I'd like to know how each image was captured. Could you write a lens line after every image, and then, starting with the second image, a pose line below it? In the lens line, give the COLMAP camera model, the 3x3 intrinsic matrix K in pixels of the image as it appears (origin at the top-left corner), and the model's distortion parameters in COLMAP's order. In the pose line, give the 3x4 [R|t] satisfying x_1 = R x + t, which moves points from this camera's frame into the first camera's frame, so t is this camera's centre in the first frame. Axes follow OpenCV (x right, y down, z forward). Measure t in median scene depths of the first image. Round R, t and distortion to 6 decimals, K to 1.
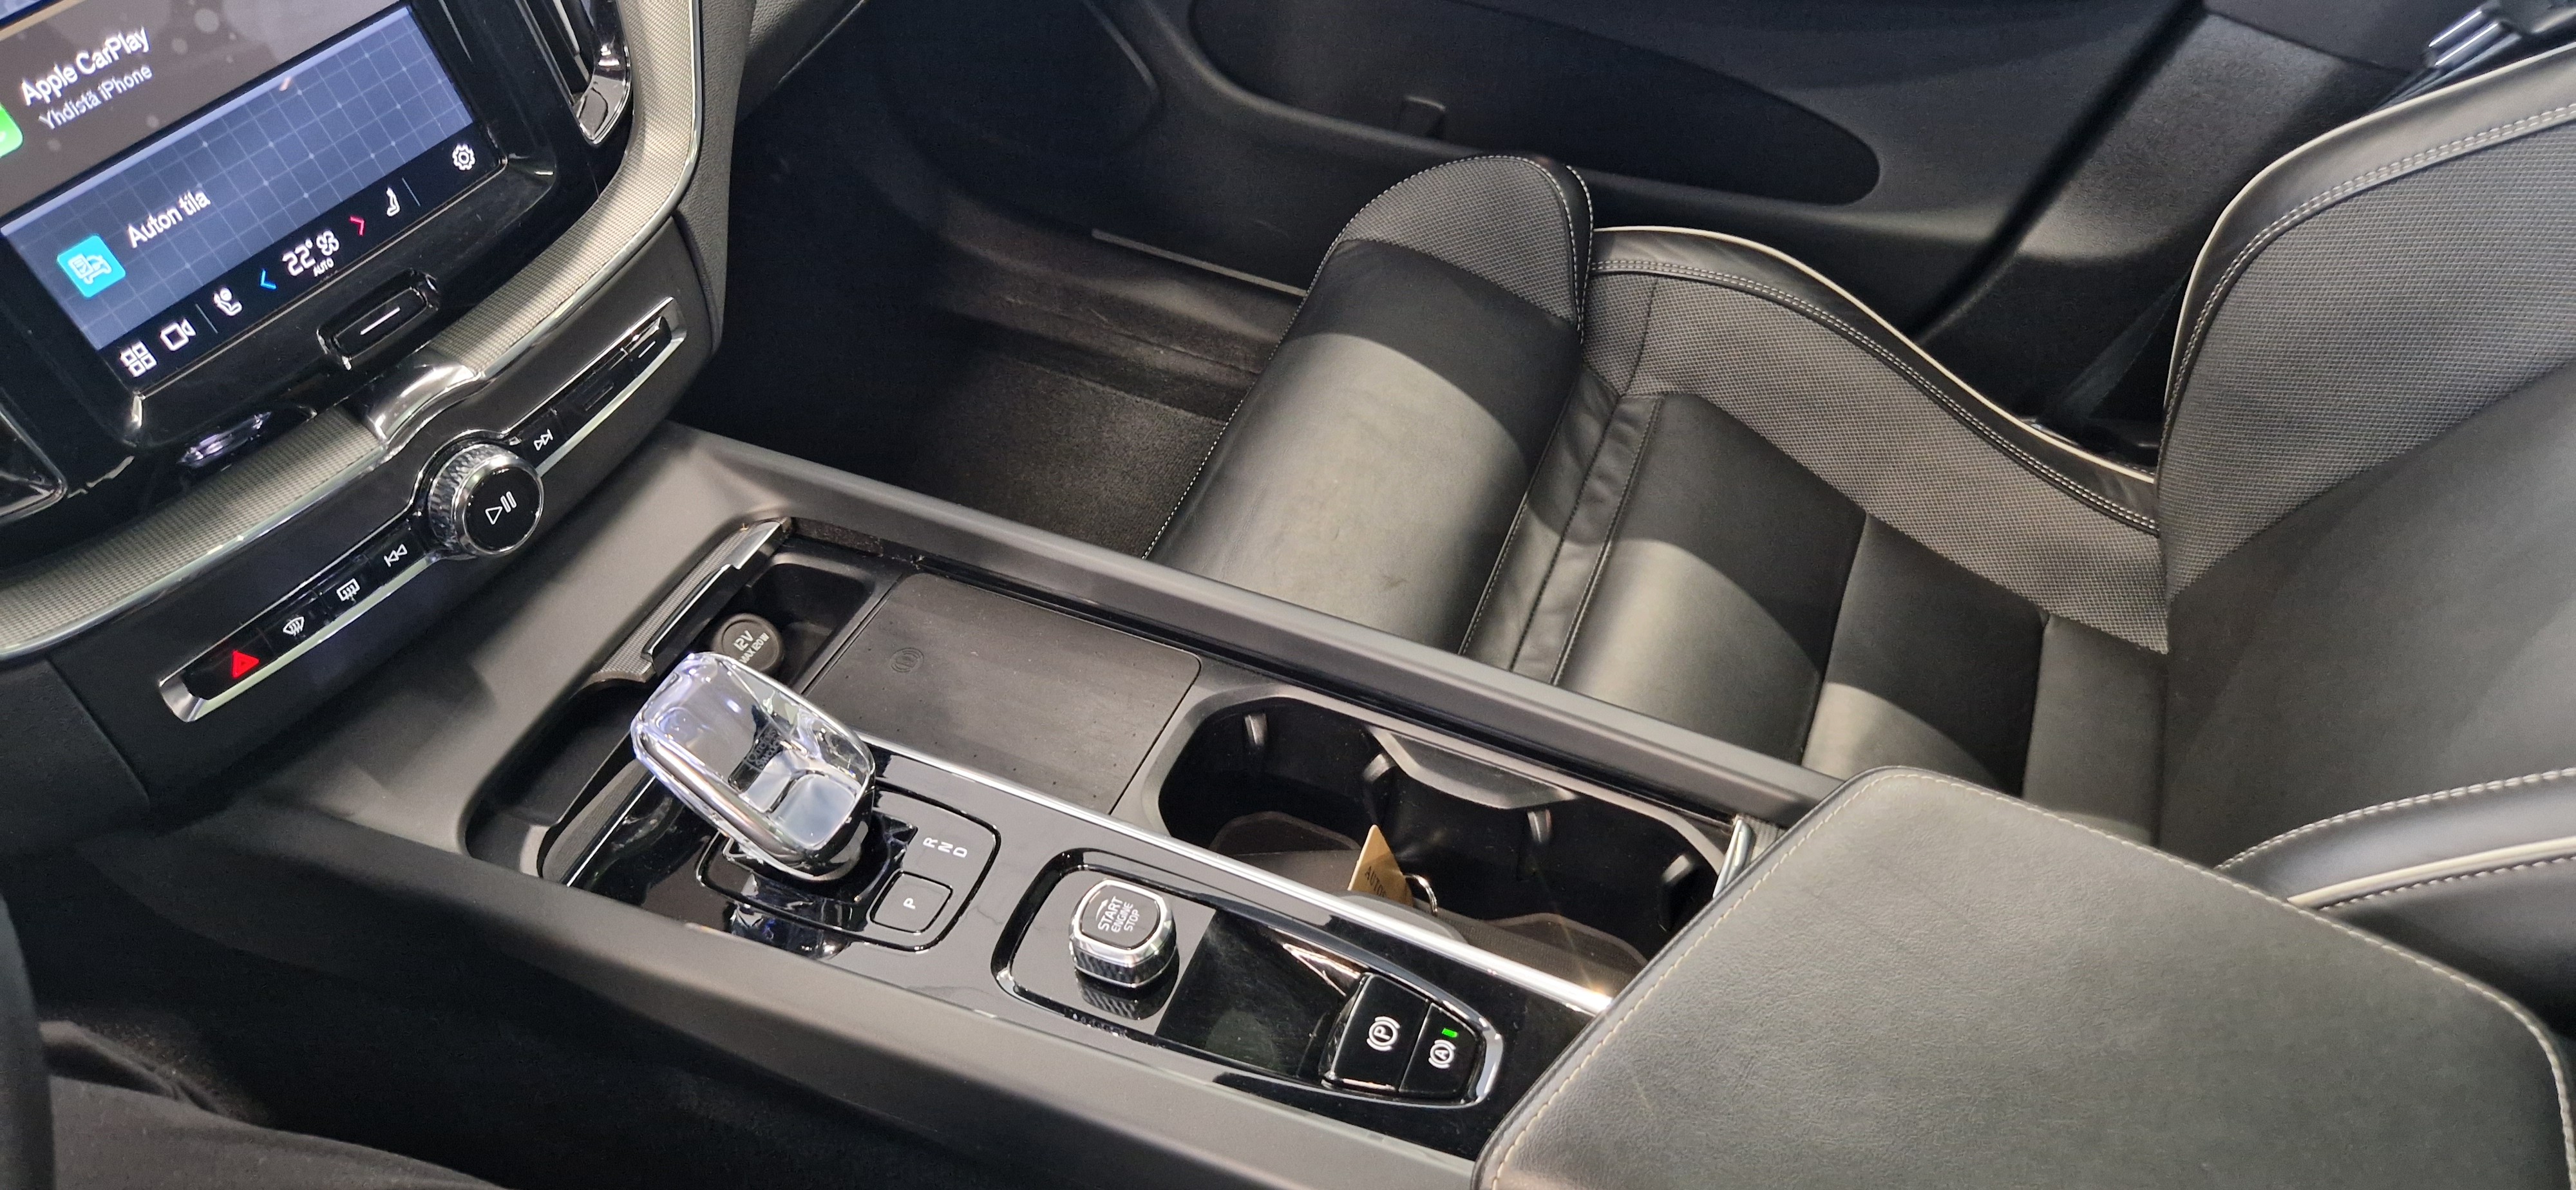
lens RADIAL K [[1838.9, 0, 1301.9], [0, 1838.9, 559.4], [0, 0, 1]] dist [0.016604, -0.005387]
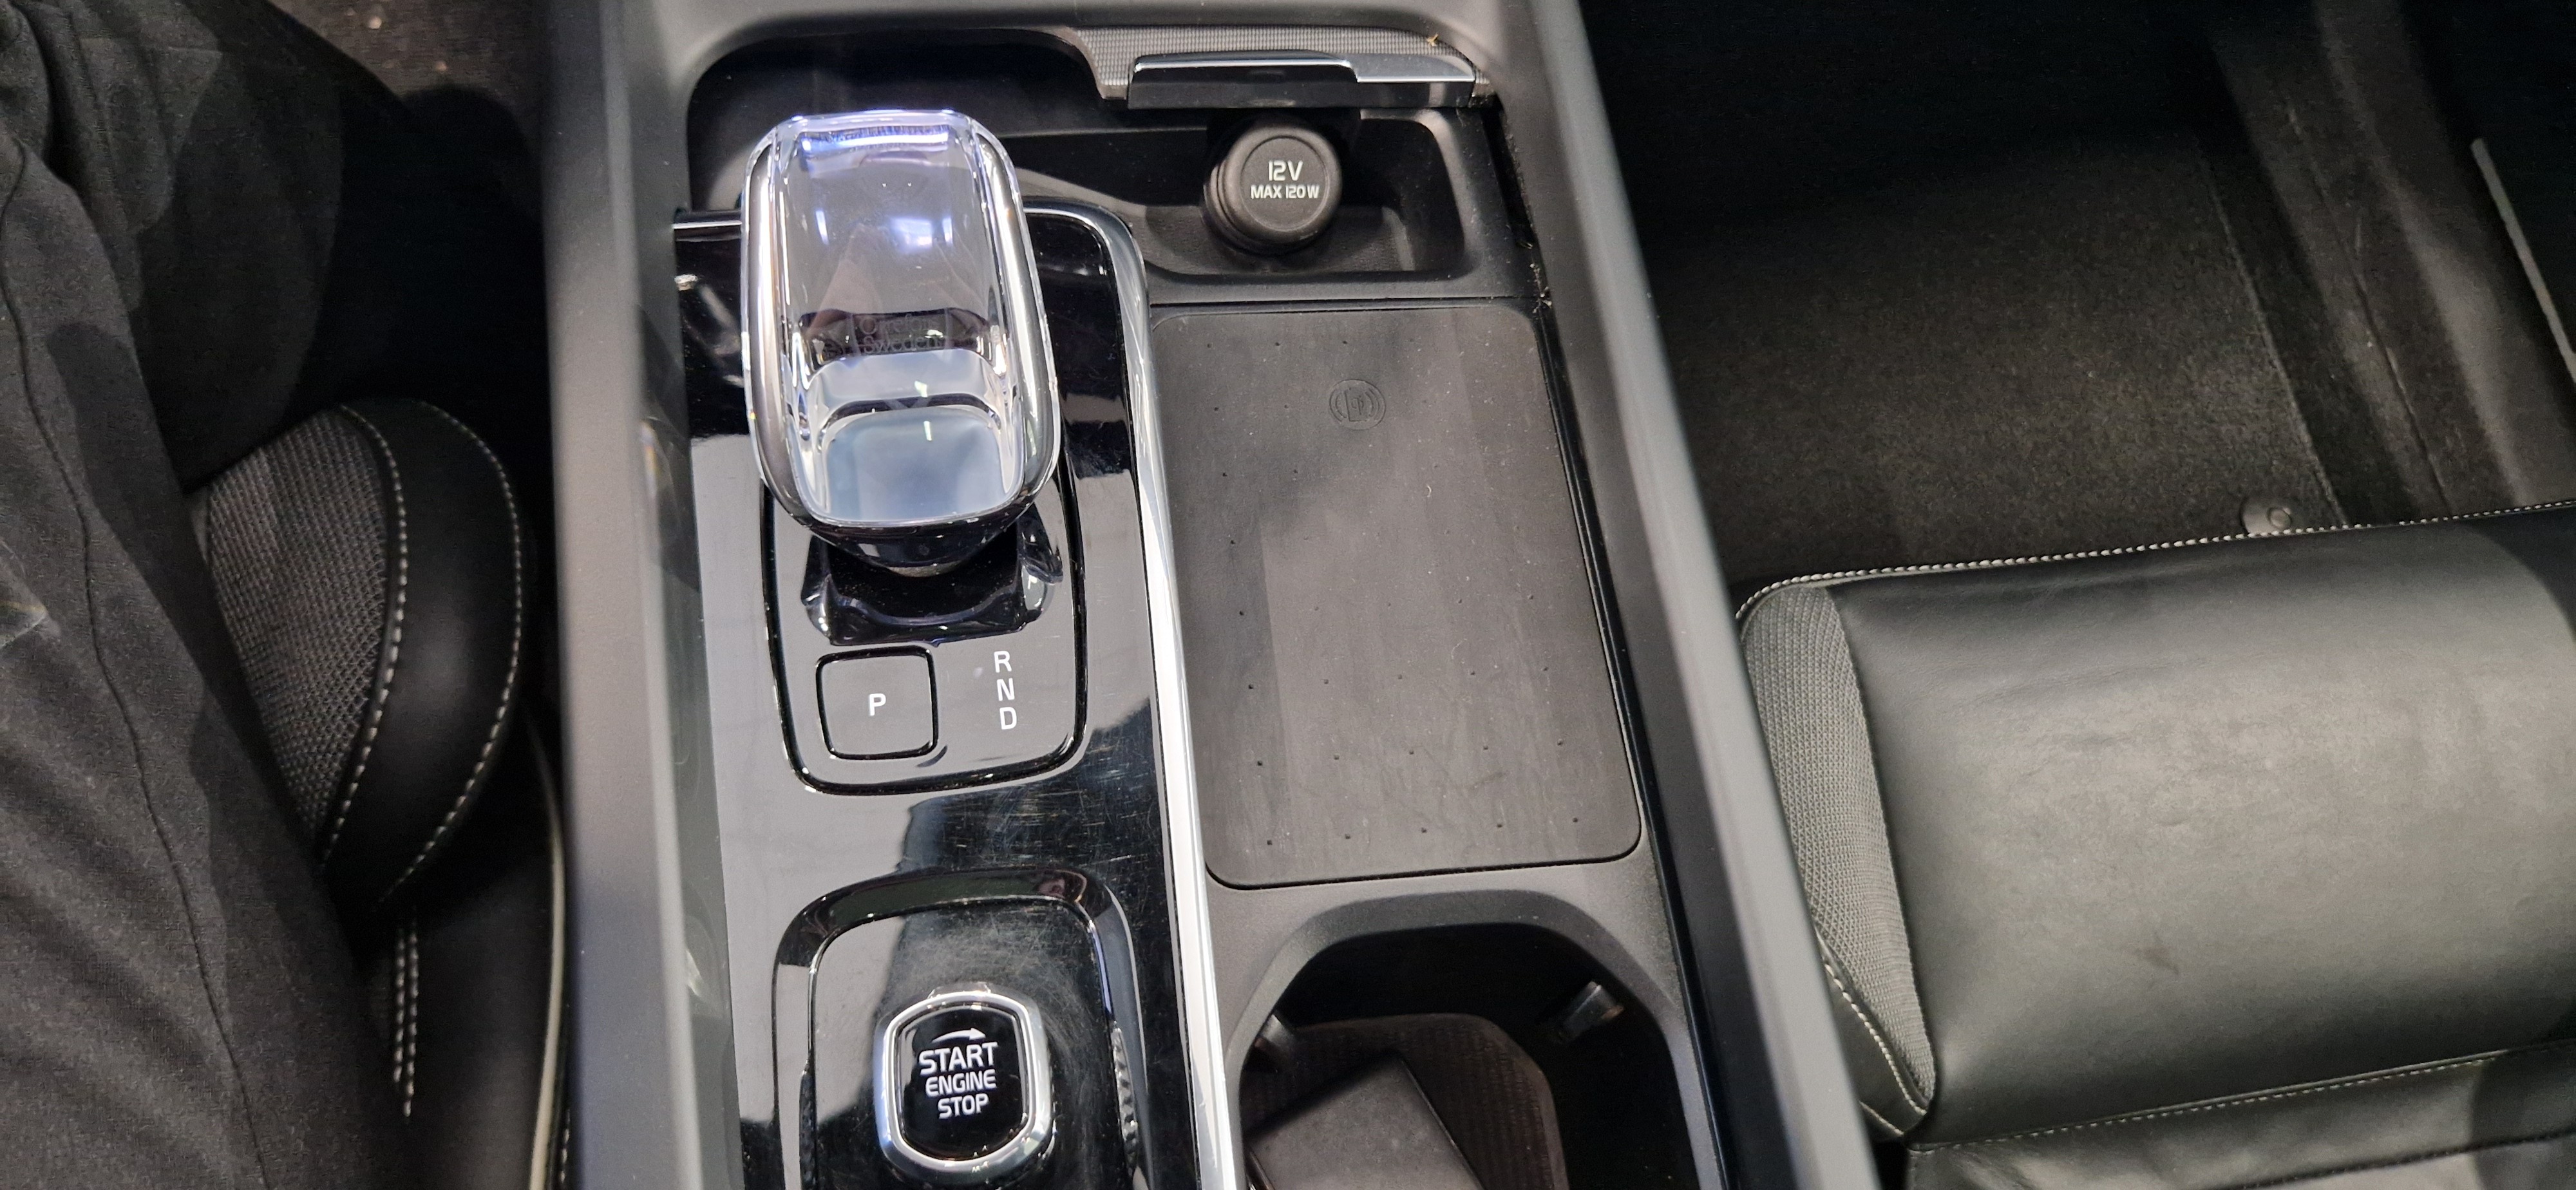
lens RADIAL K [[1838.4, 0, 1273.0], [0, 1838.4, 563.2], [0, 0, 1]] dist [0.020124, -0.006874]
pose [[0.498803, 0.810006, -0.308359, -0.008028], [-0.698519, 0.586322, 0.410241, -0.096345], [0.513096, 0.010764, 0.858264, 0.359379]]
